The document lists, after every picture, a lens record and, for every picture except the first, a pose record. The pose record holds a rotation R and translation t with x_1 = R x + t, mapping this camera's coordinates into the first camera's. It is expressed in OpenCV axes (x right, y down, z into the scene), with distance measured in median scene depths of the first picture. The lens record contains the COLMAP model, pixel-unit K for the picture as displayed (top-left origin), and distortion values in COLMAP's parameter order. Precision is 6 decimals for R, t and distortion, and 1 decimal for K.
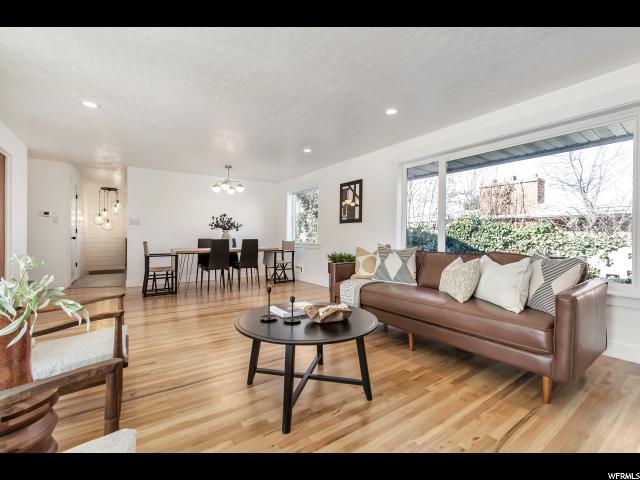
lens RADIAL K [[287.8, 0, 324.9], [0, 287.8, 237.6], [0, 0, 1]] dist [0.000009, 0.000004]
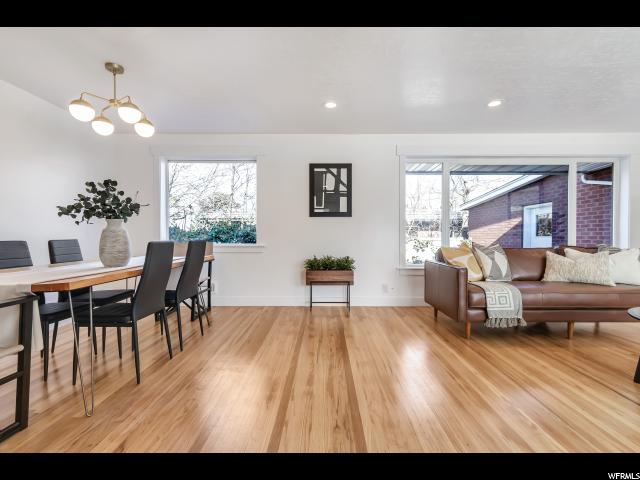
lens RADIAL K [[292.0, 0, 325.2], [0, 292.0, 241.0], [0, 0, 1]] dist [-0.000243, 0.000013]
pose [[0.582341, -0.018306, 0.812739, -0.515715], [0.004971, 0.999808, 0.018958, -0.000867], [-0.812930, -0.007000, 0.582320, 0.508938]]
